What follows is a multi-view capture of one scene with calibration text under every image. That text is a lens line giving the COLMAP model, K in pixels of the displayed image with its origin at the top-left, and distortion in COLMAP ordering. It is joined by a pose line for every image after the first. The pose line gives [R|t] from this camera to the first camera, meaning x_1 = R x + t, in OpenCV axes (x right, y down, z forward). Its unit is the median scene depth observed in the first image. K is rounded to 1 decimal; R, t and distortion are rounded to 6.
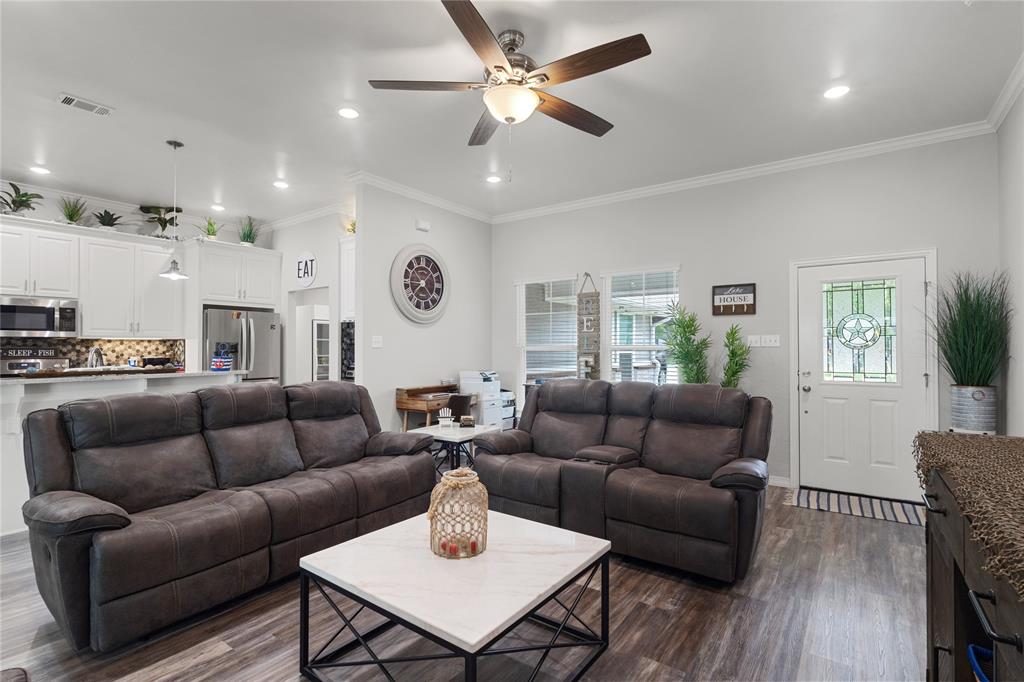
lens RADIAL K [[487.6, 0, 512.8], [0, 487.6, 340.2], [0, 0, 1]] dist [-0.007838, -0.000662]
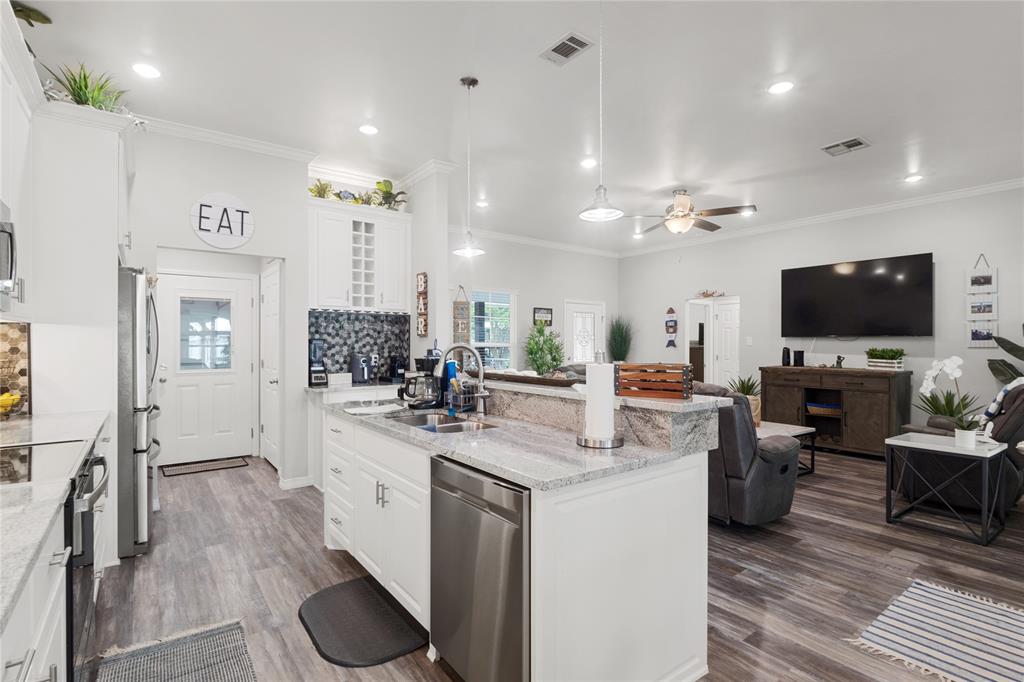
lens RADIAL K [[487.6, 0, 501.7], [0, 487.6, 344.3], [0, 0, 1]] dist [-0.007838, -0.000662]
pose [[0.316873, 0.002893, 0.948463, -1.001072], [-0.015398, 0.999879, 0.002094, 0.009103], [-0.948343, -0.015268, 0.316880, 0.495313]]
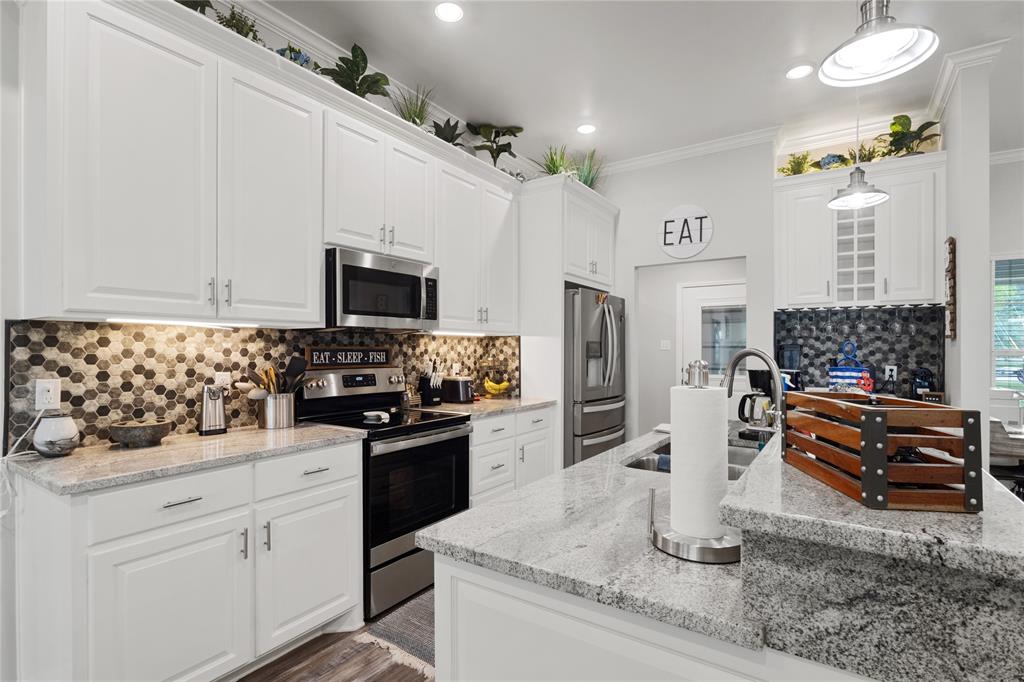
lens RADIAL K [[487.6, 0, 510.2], [0, 487.6, 350.0], [0, 0, 1]] dist [-0.007838, -0.000662]
pose [[0.999607, 0.006284, 0.027305, -0.745021], [-0.006649, 0.999889, 0.013329, 0.007930], [-0.027218, -0.013506, 0.999538, 0.377265]]
